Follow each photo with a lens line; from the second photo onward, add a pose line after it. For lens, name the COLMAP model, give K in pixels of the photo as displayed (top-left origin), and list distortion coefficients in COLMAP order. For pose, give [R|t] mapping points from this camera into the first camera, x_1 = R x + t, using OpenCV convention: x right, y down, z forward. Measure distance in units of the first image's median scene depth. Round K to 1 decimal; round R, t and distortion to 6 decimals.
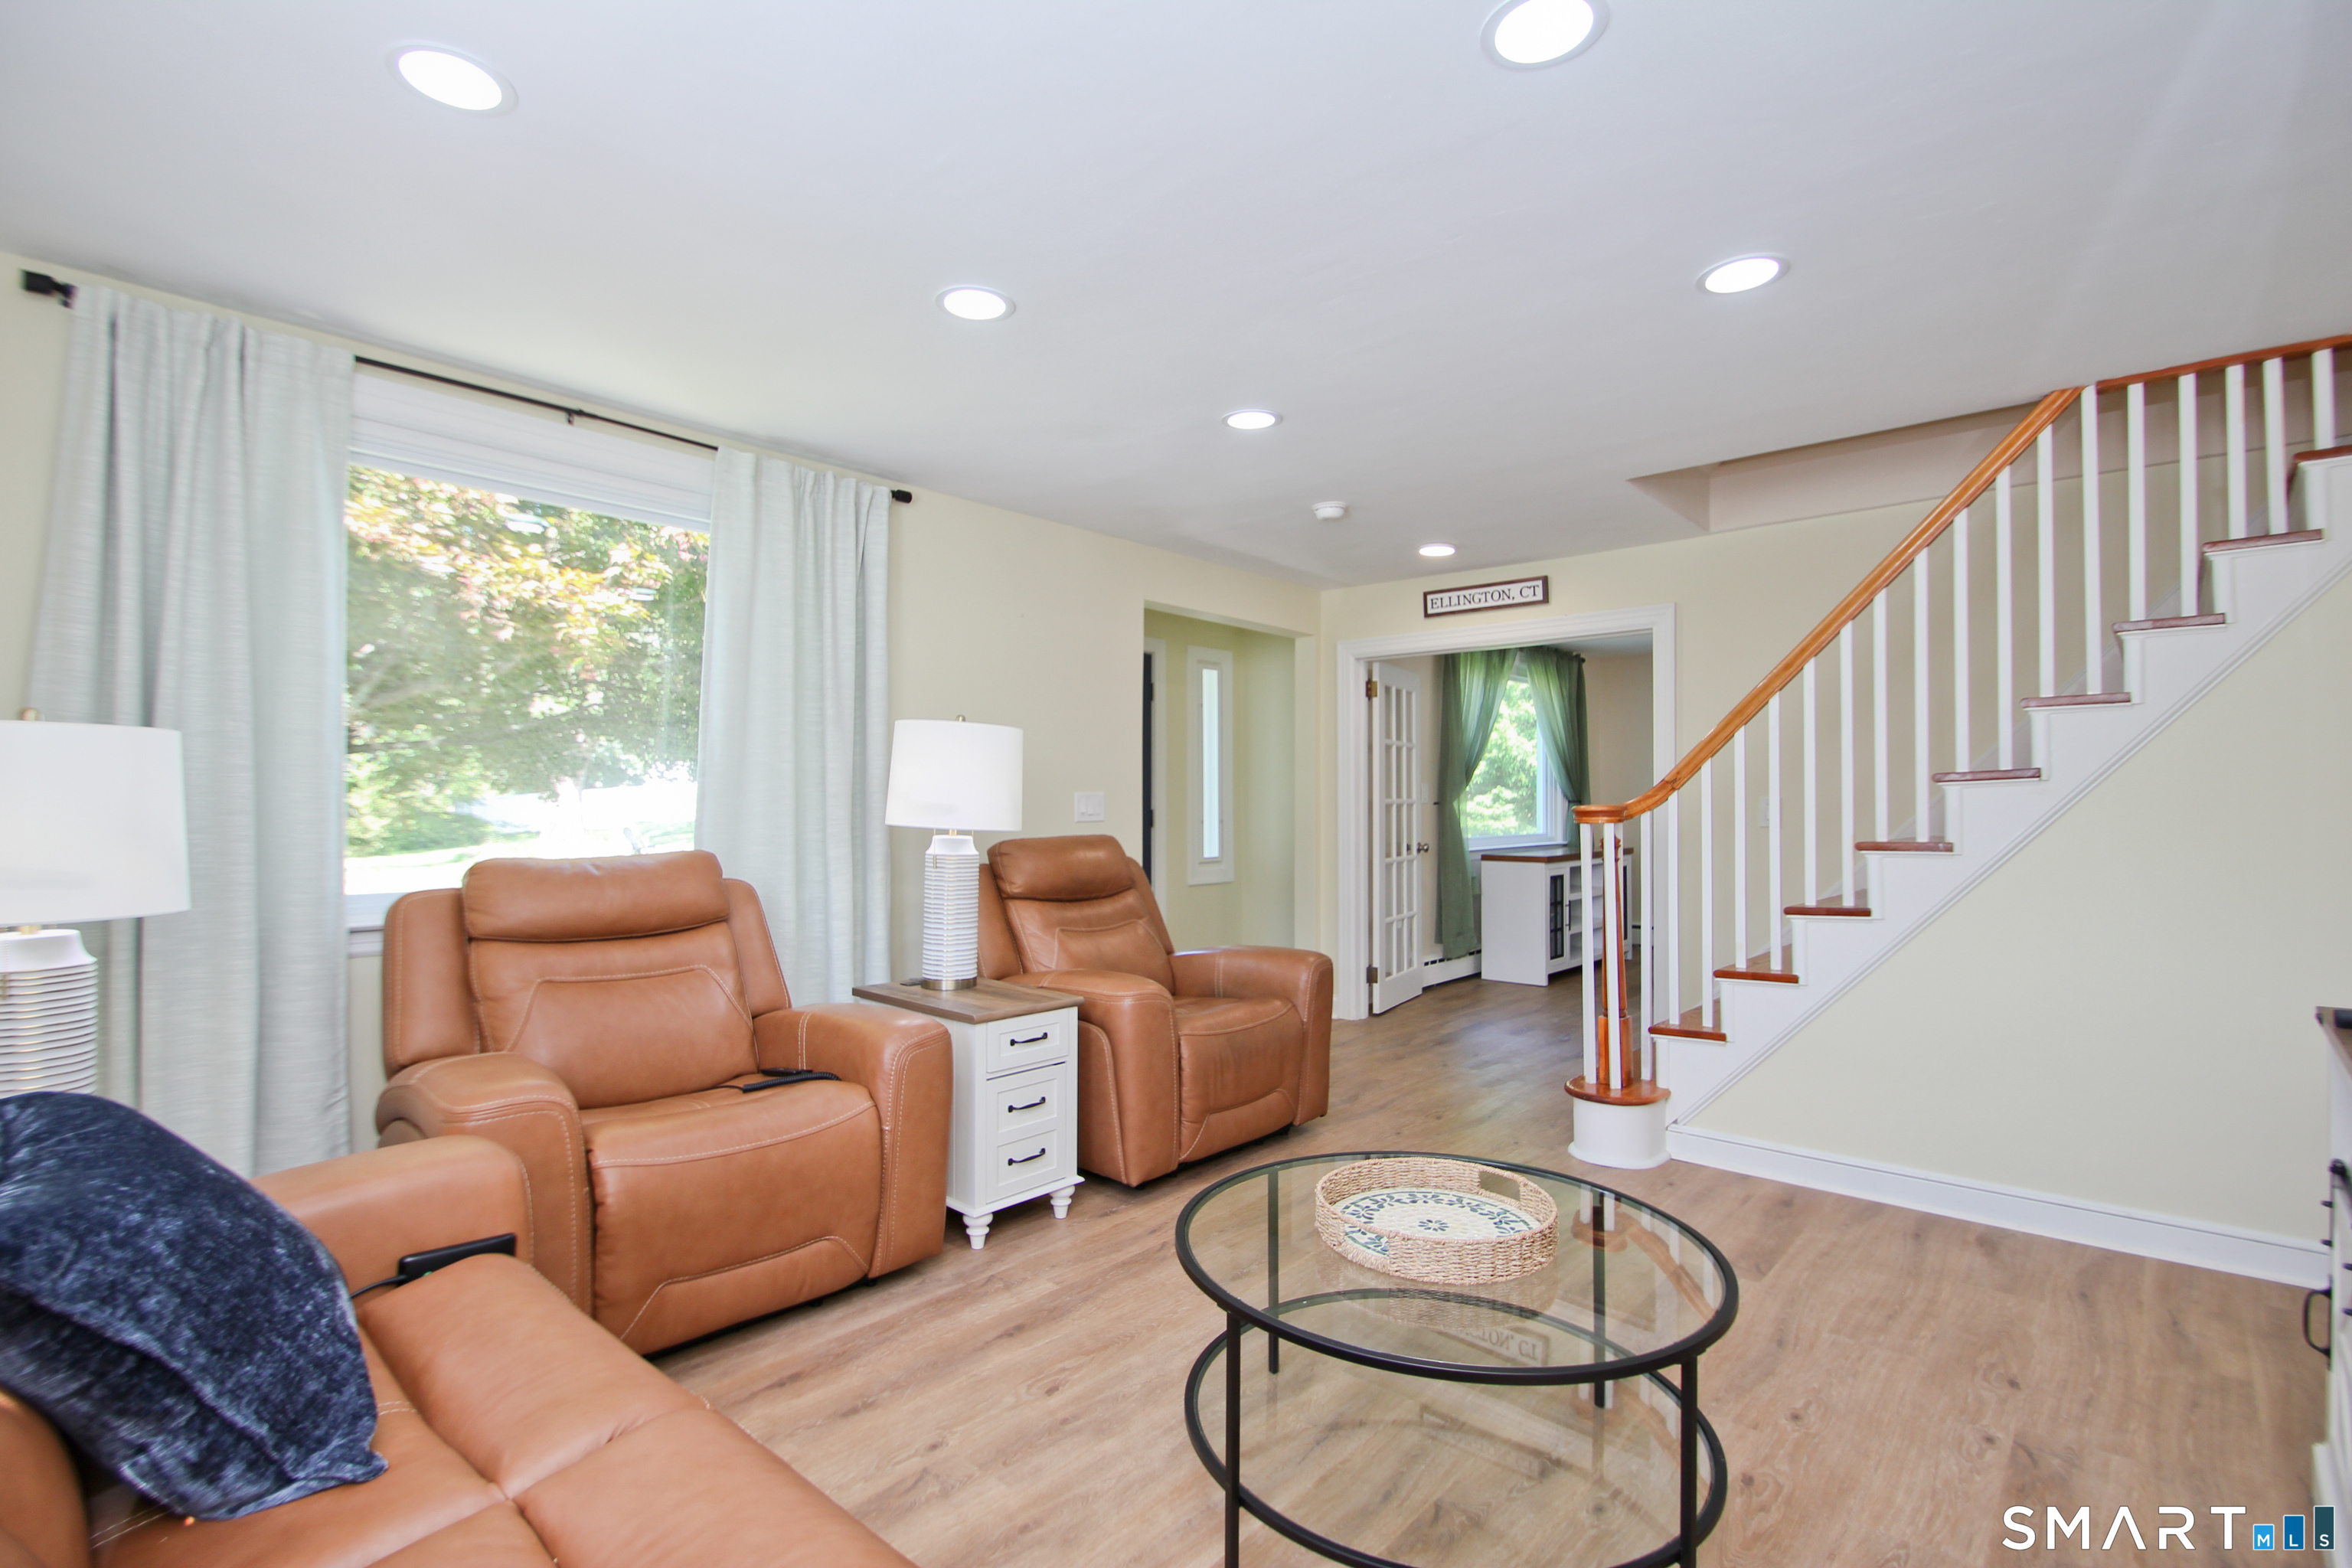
lens RADIAL K [[1099.1, 0, 1175.0], [0, 1099.1, 792.4], [0, 0, 1]] dist [0.000109, -0.000119]
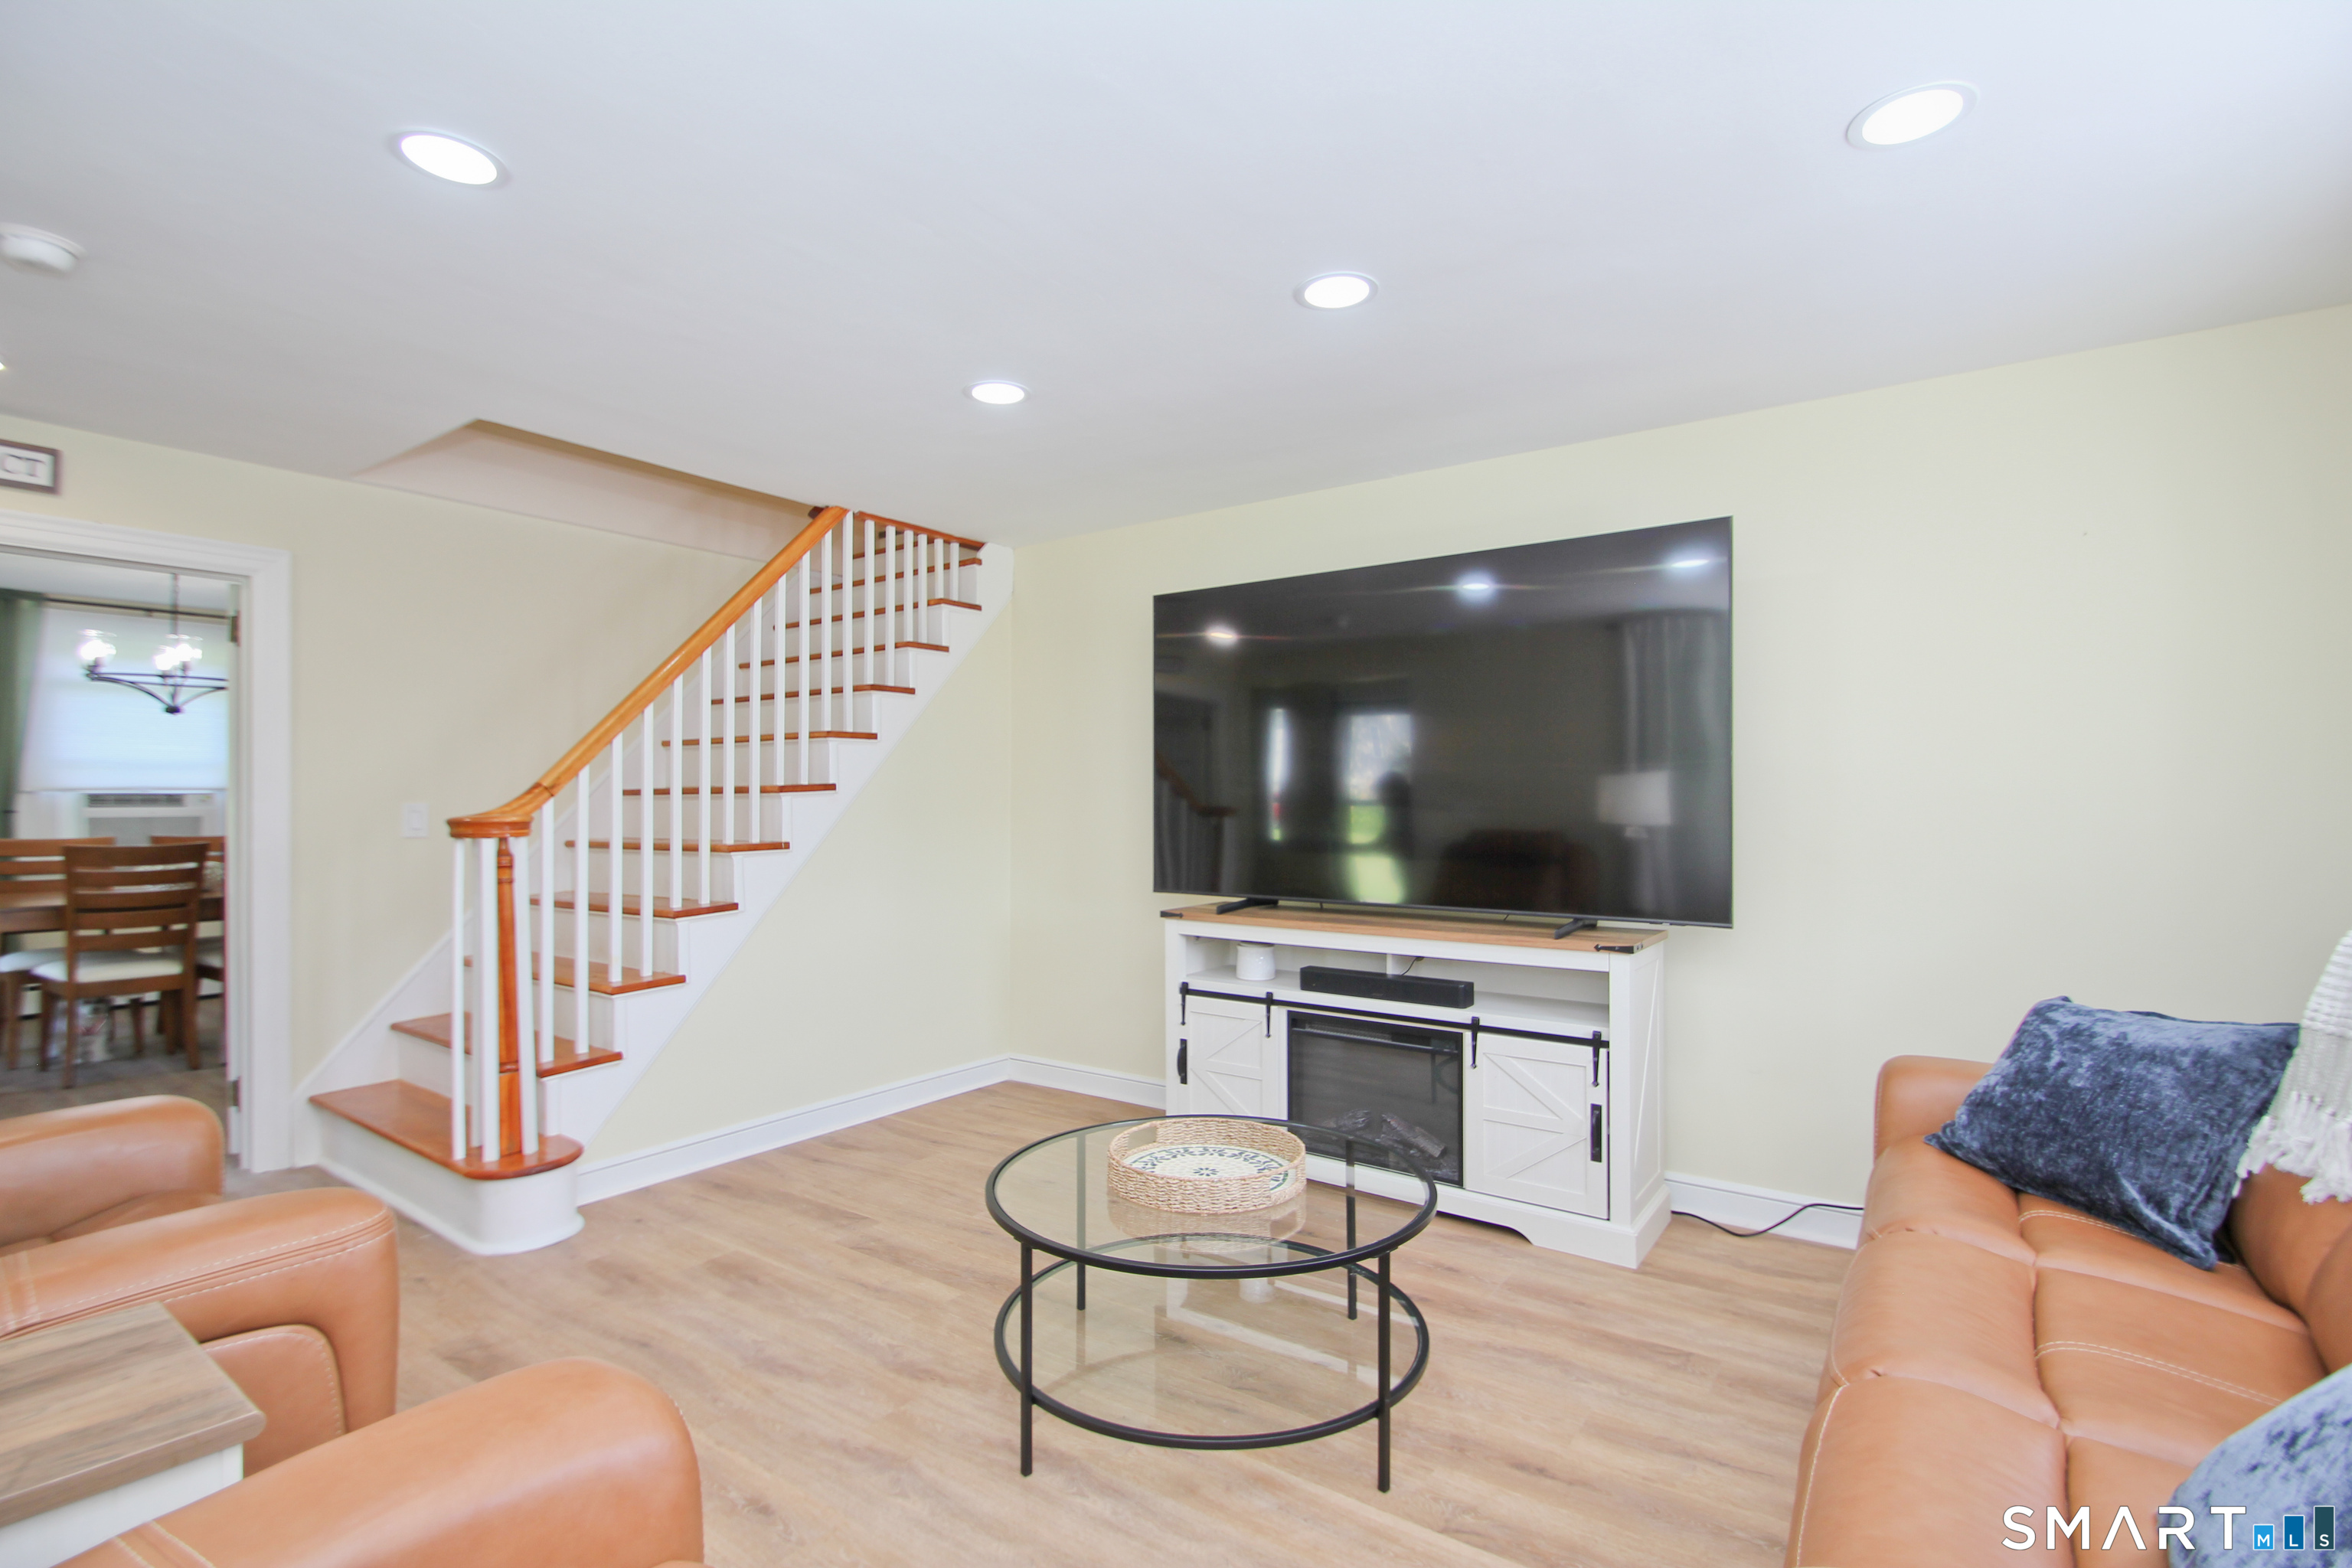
lens RADIAL K [[1099.1, 0, 1171.4], [0, 1099.1, 790.4], [0, 0, 1]] dist [0.000109, -0.000119]
pose [[-0.106689, 0.007212, 0.994266, -0.607436], [-0.008398, 0.999931, -0.008155, -0.005491], [-0.994257, -0.009220, -0.106621, 0.751206]]
